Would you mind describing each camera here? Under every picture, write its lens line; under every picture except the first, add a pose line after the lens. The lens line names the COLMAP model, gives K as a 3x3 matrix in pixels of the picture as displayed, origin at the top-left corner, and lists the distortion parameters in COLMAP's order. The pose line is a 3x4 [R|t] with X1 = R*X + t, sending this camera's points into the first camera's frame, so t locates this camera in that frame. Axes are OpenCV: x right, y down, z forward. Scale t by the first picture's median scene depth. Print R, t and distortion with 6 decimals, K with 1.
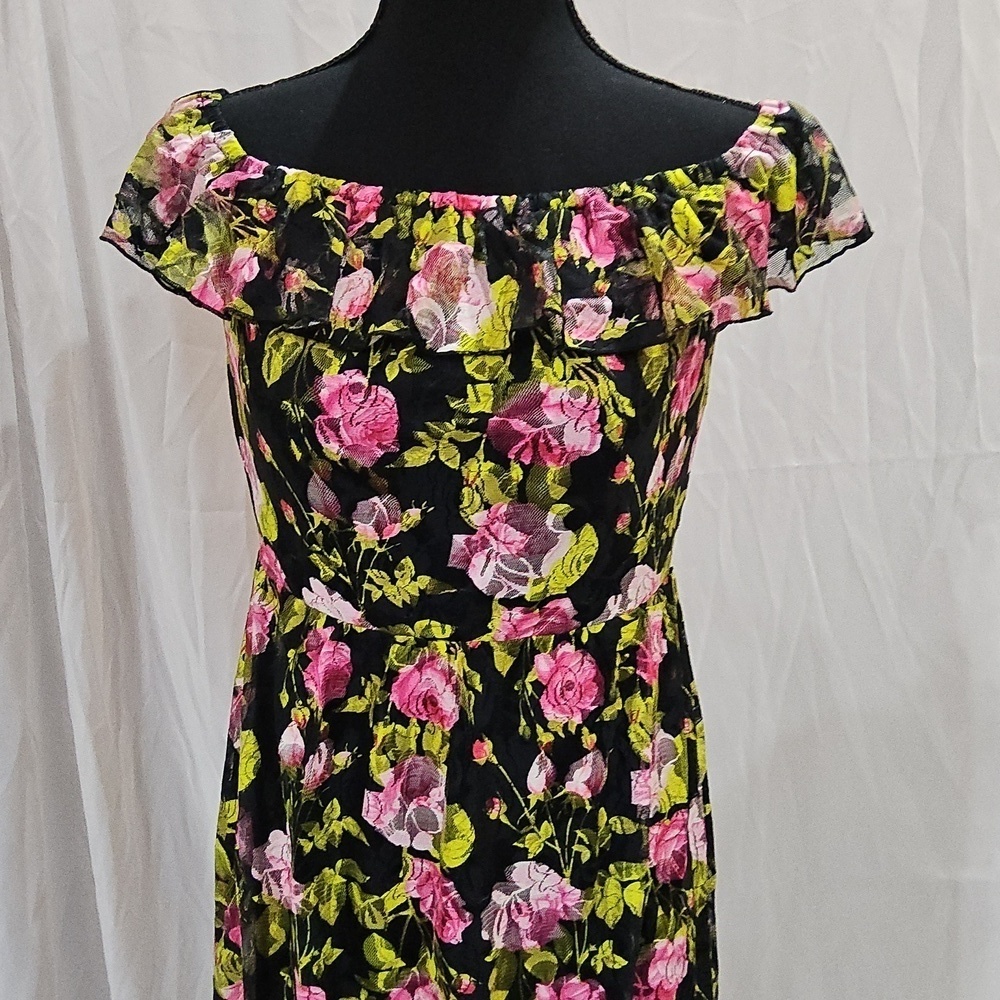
lens RADIAL K [[998.6, 0, 500.2], [0, 998.6, 550.6], [0, 0, 1]] dist [0.094818, -0.326752]
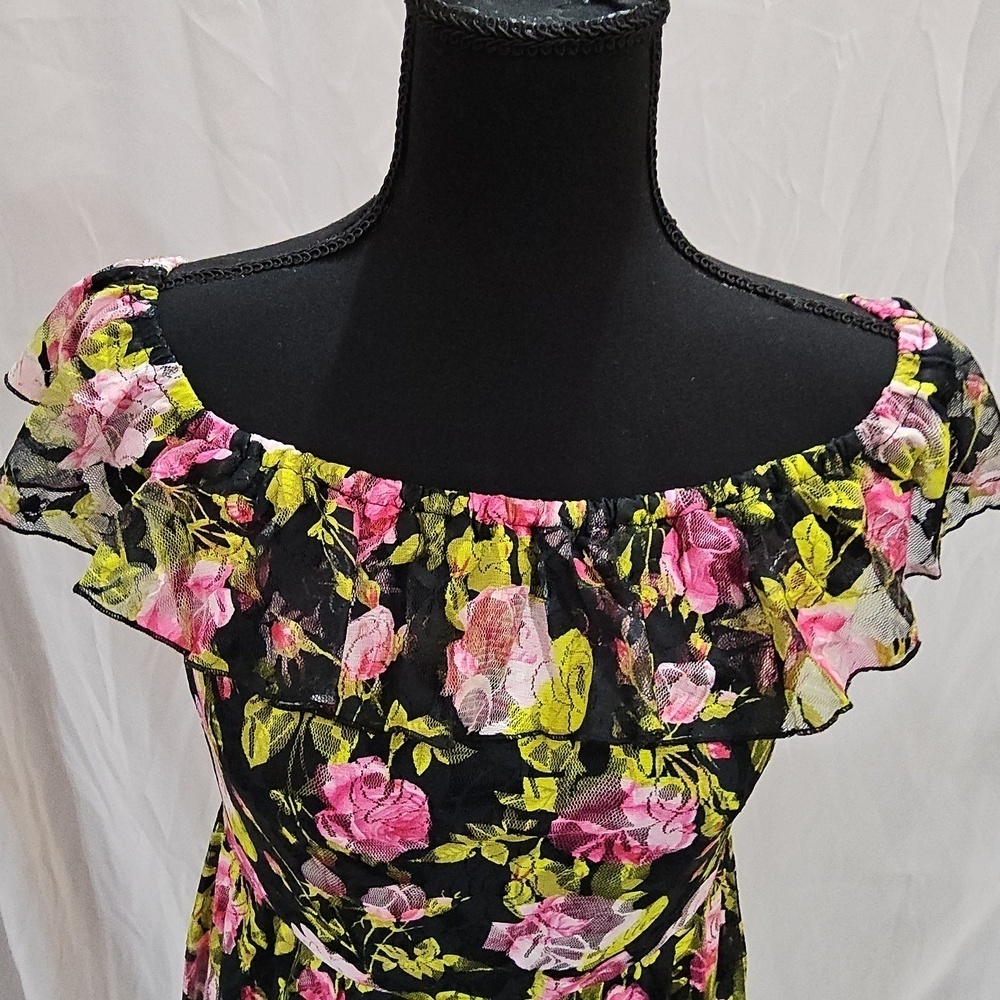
lens RADIAL K [[998.6, 0, 500.2], [0, 998.6, 550.6], [0, 0, 1]] dist [0.094818, -0.326752]
pose [[0.996878, -0.001012, 0.078953, -0.105689], [-0.011582, 0.987227, 0.158897, -0.437987], [-0.078105, -0.159316, 0.984133, 0.280615]]
